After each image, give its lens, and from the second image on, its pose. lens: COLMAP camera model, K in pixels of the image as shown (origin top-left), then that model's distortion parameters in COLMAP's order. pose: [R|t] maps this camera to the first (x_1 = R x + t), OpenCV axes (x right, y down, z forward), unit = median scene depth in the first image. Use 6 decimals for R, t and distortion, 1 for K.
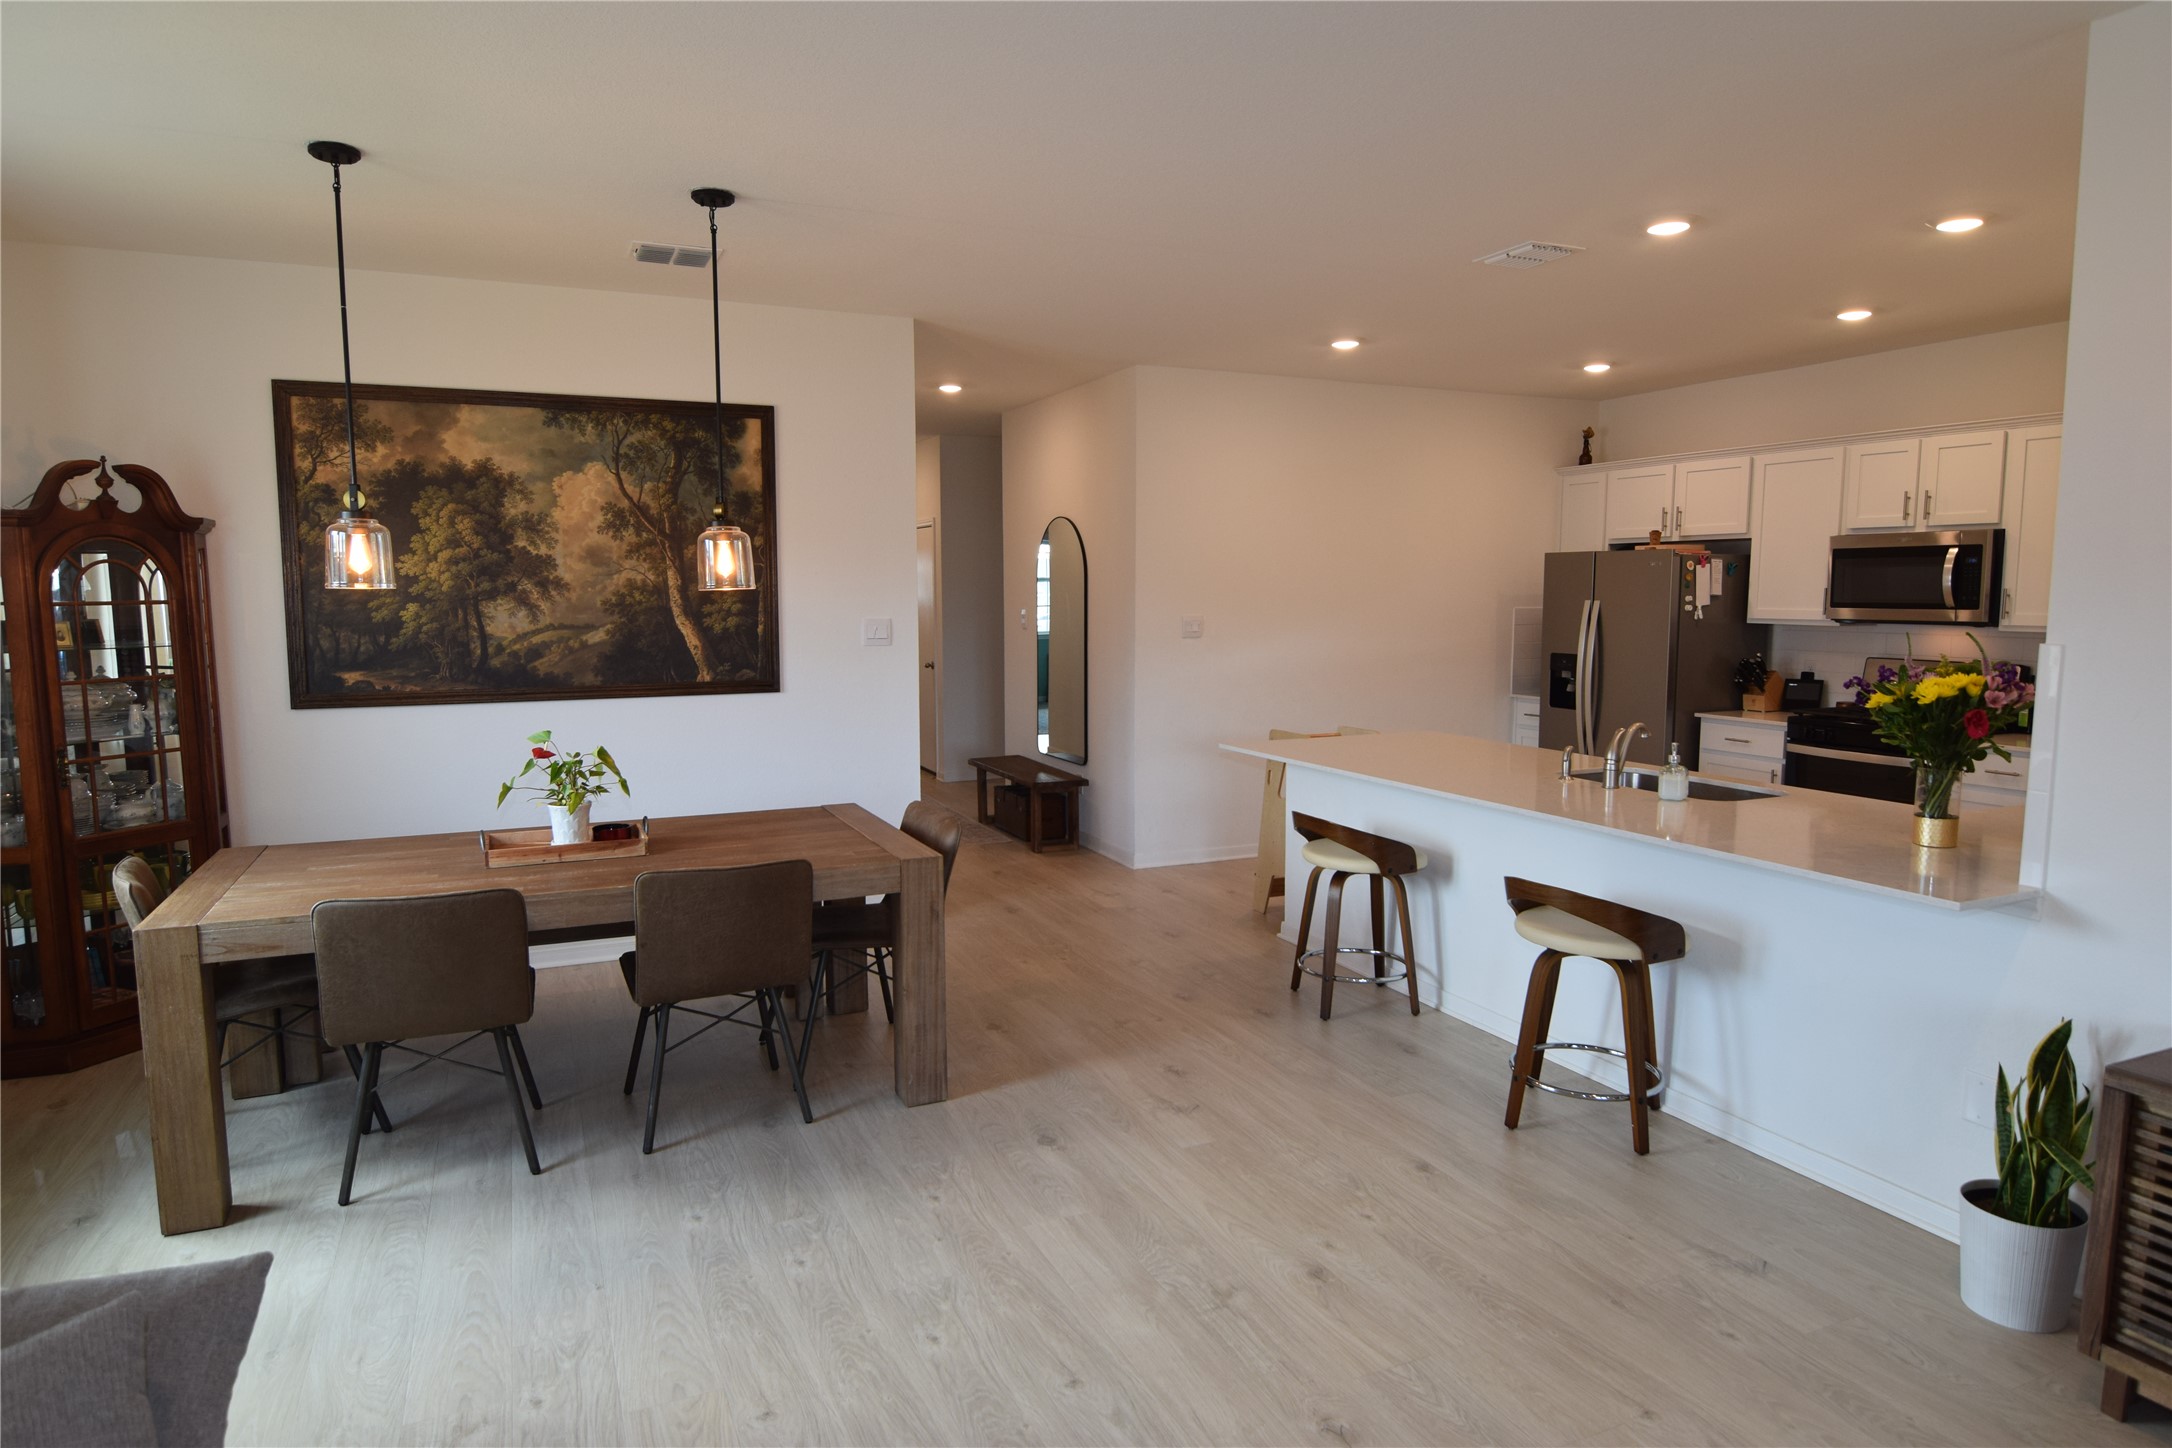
lens RADIAL K [[1297.2, 0, 1086.0], [0, 1297.2, 724.0], [0, 0, 1]] dist [-0.000147, -0.000023]
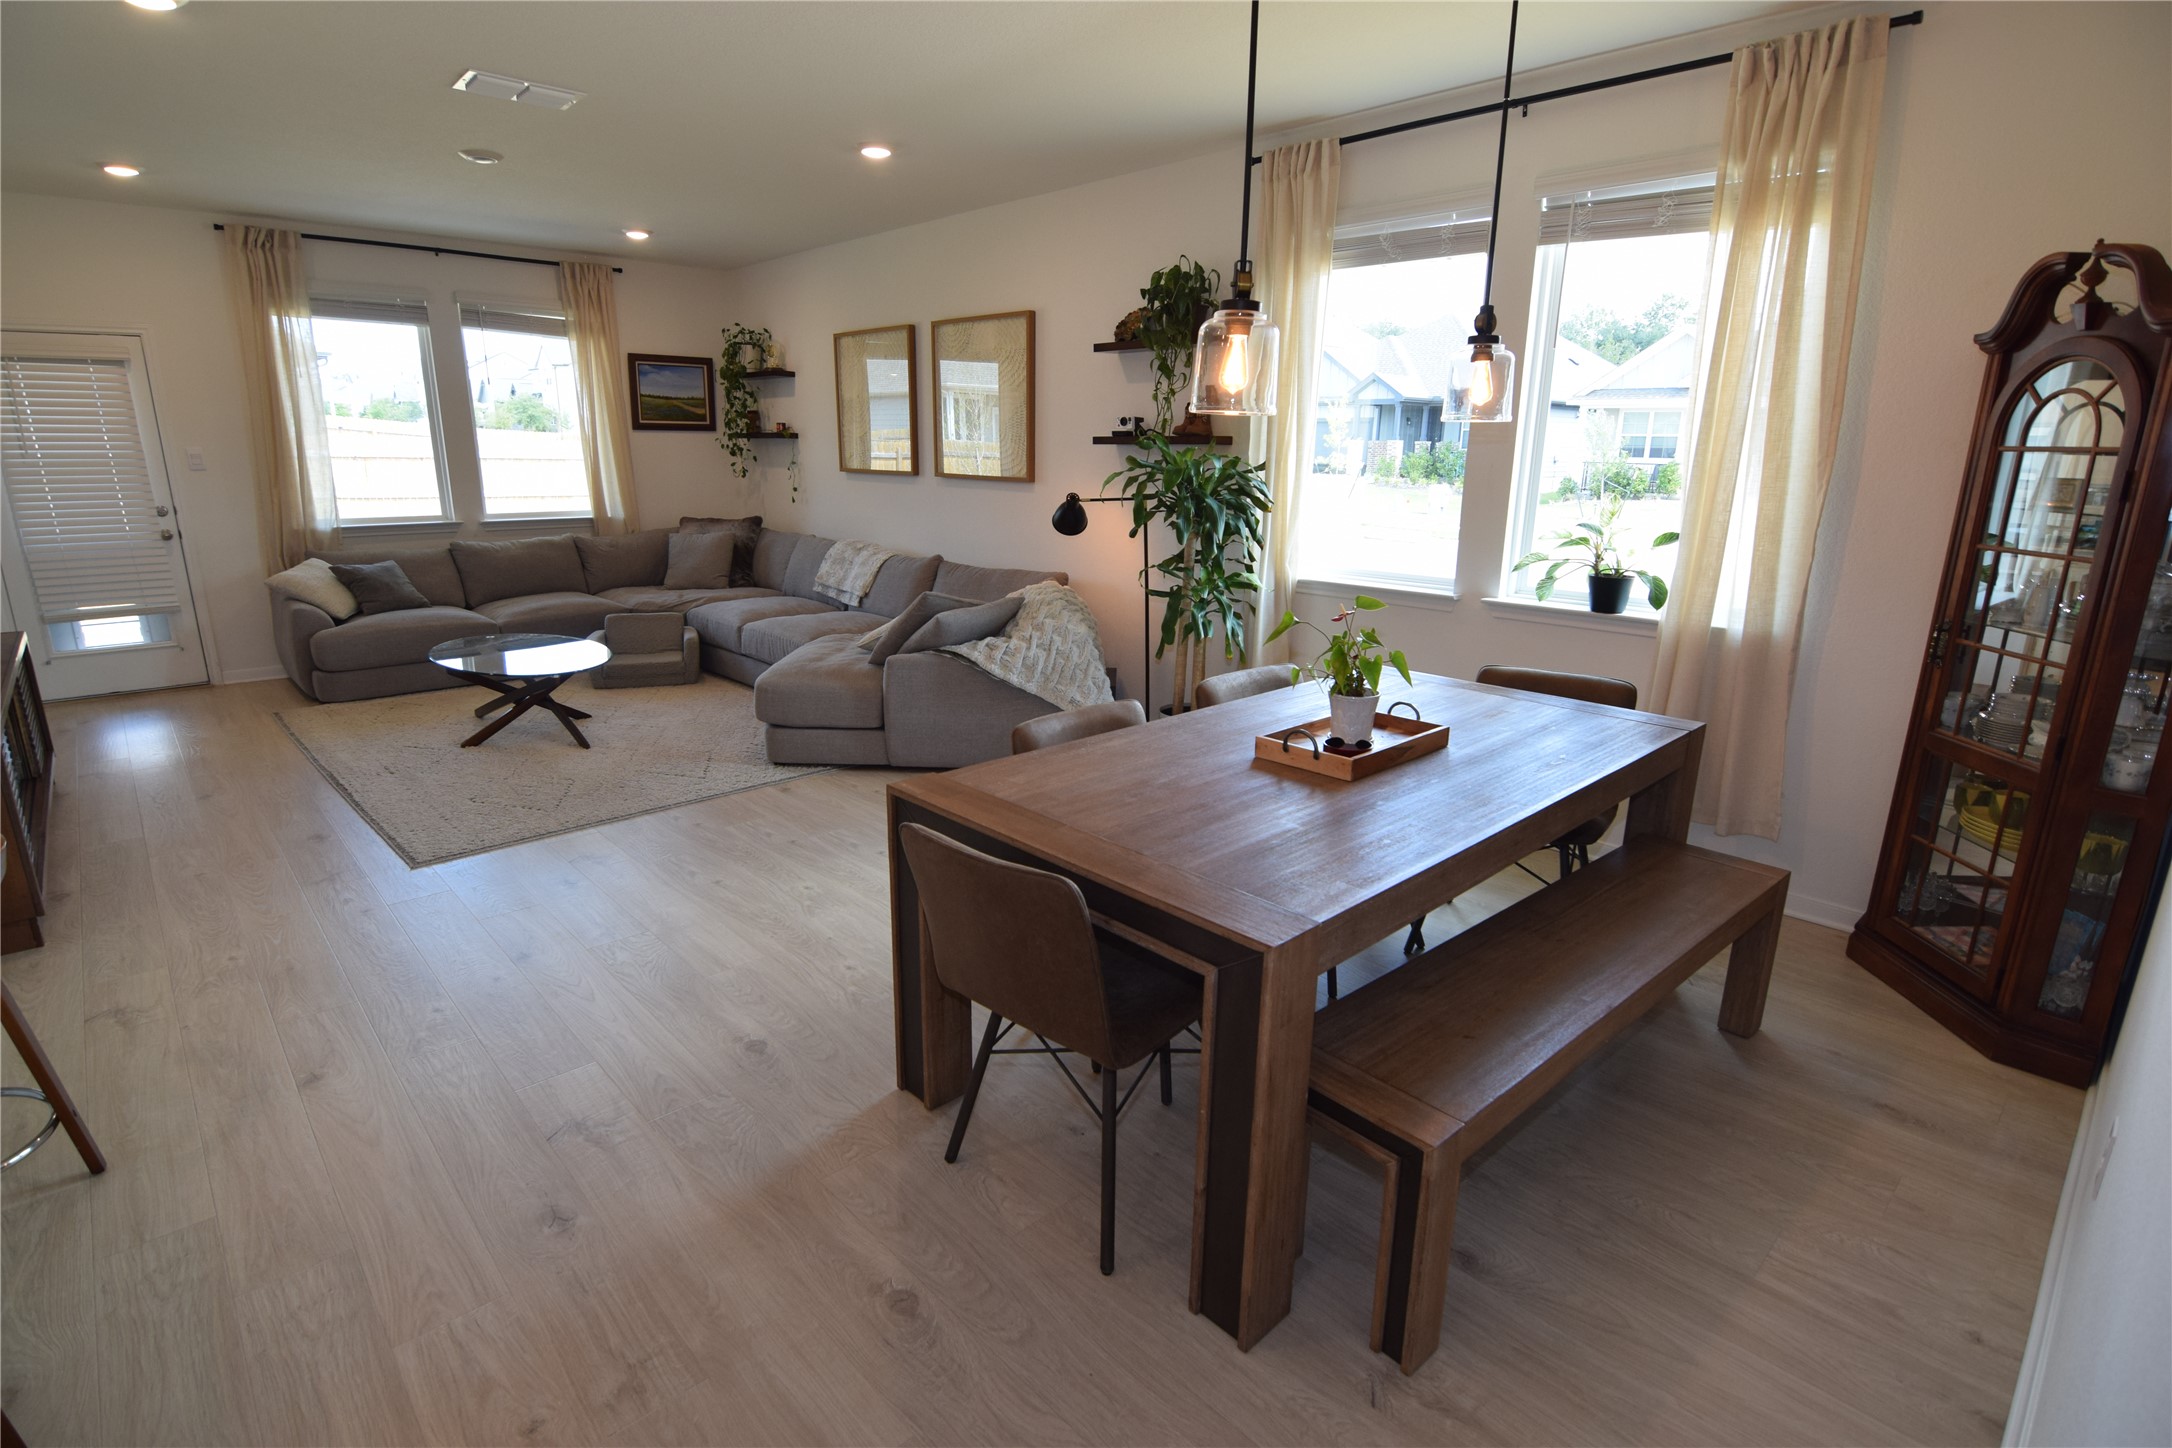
lens RADIAL K [[1053.9, 0, 1086.0], [0, 1053.9, 724.0], [0, 0, 1]] dist [-0.023703, -0.000229]
pose [[-0.945048, 0.076833, -0.317774, -0.030450], [-0.044896, 0.932284, 0.358931, -0.146857], [0.323834, 0.353474, -0.877603, 1.539735]]
